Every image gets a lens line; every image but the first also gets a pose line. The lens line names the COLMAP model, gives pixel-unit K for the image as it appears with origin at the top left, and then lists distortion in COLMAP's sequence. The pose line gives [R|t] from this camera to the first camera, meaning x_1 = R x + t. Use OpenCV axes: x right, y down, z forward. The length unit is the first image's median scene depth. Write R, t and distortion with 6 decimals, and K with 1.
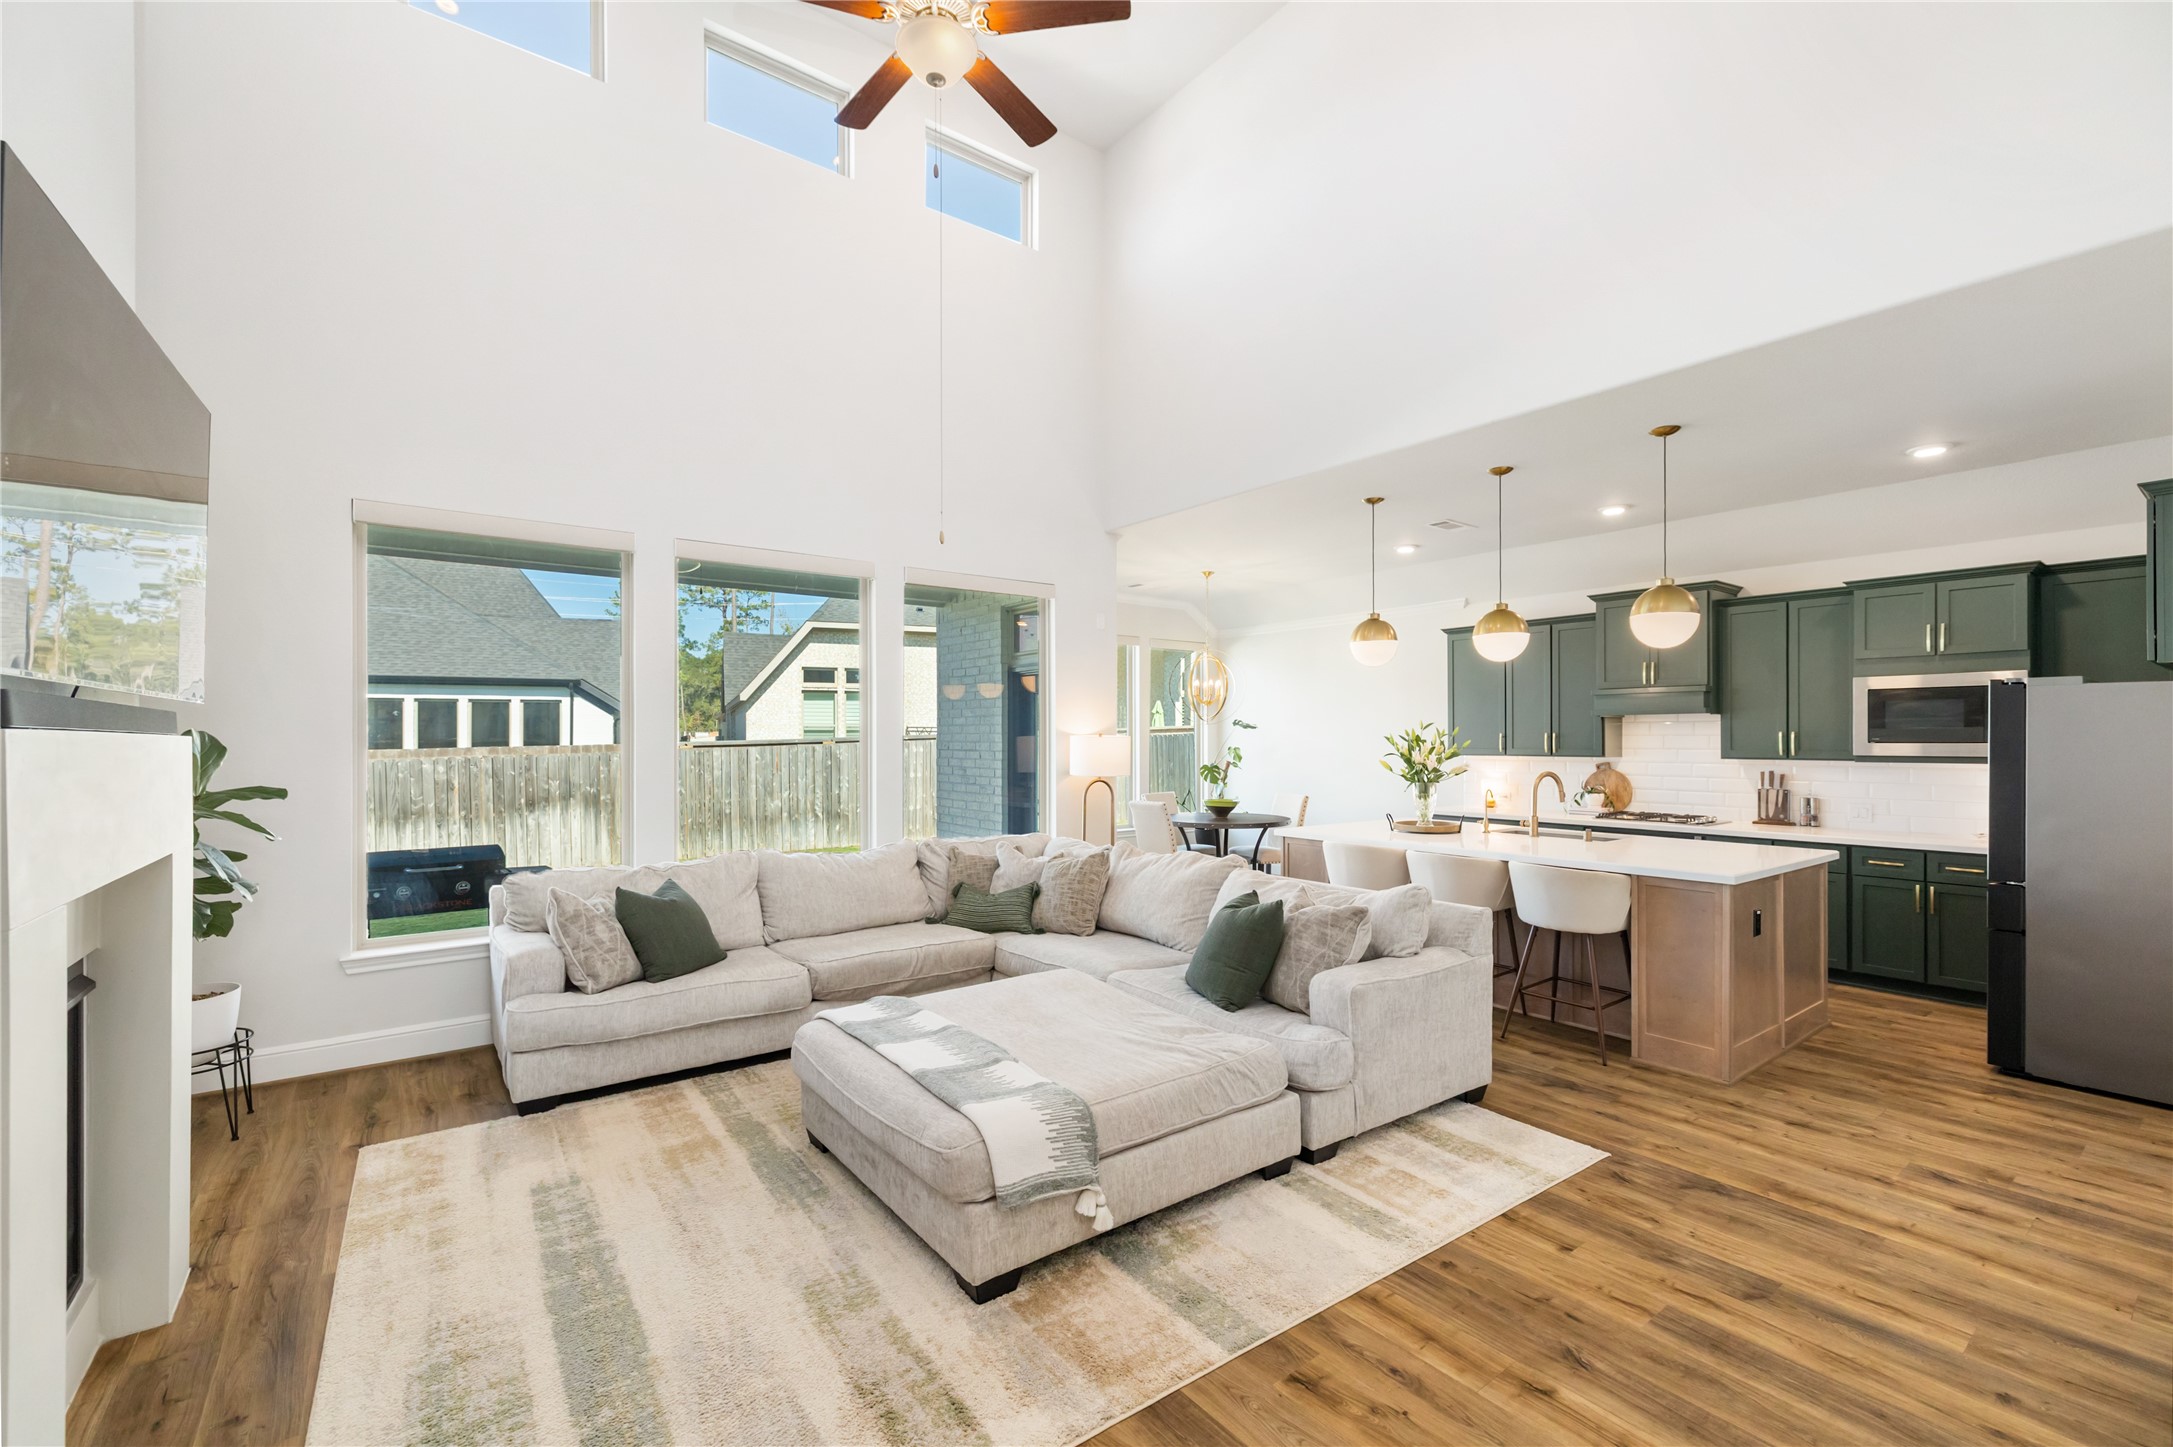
lens RADIAL K [[940.9, 0, 1086.5], [0, 940.9, 723.5], [0, 0, 1]] dist [-0.001850, -0.000391]
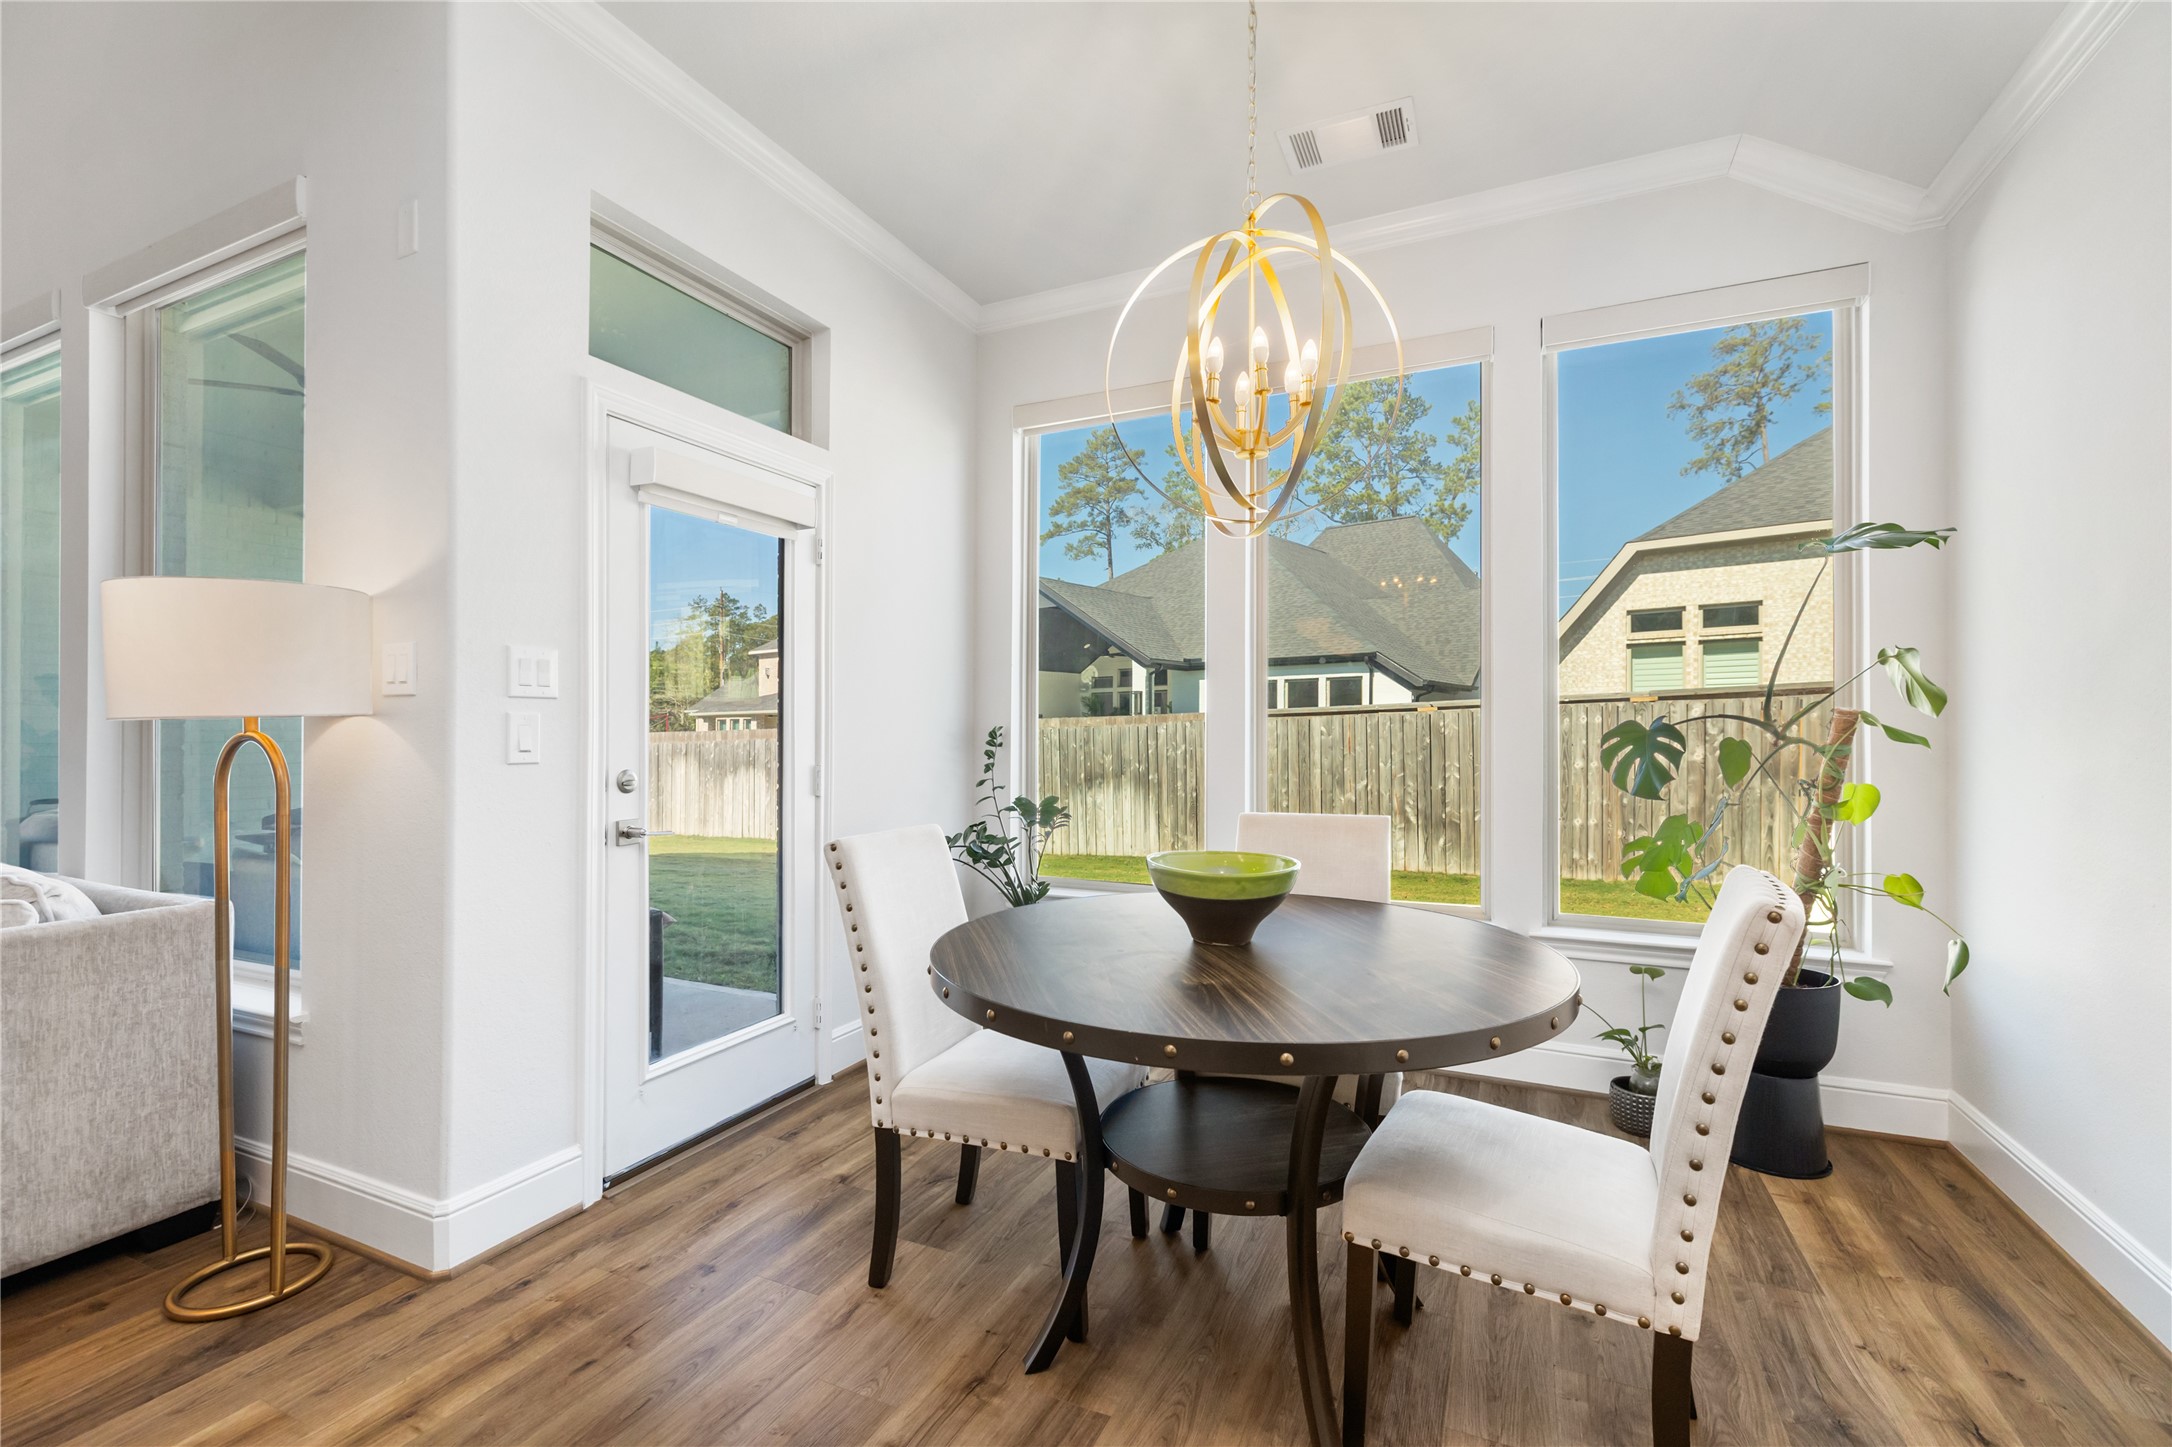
lens RADIAL K [[940.5, 0, 1086.0], [0, 940.5, 723.5], [0, 0, 1]] dist [-0.001850, -0.000391]
pose [[0.463159, -0.009498, -0.886224, 0.190700], [0.015733, 0.999873, -0.002494, 0.027975], [0.886135, -0.012788, 0.463250, 0.488779]]
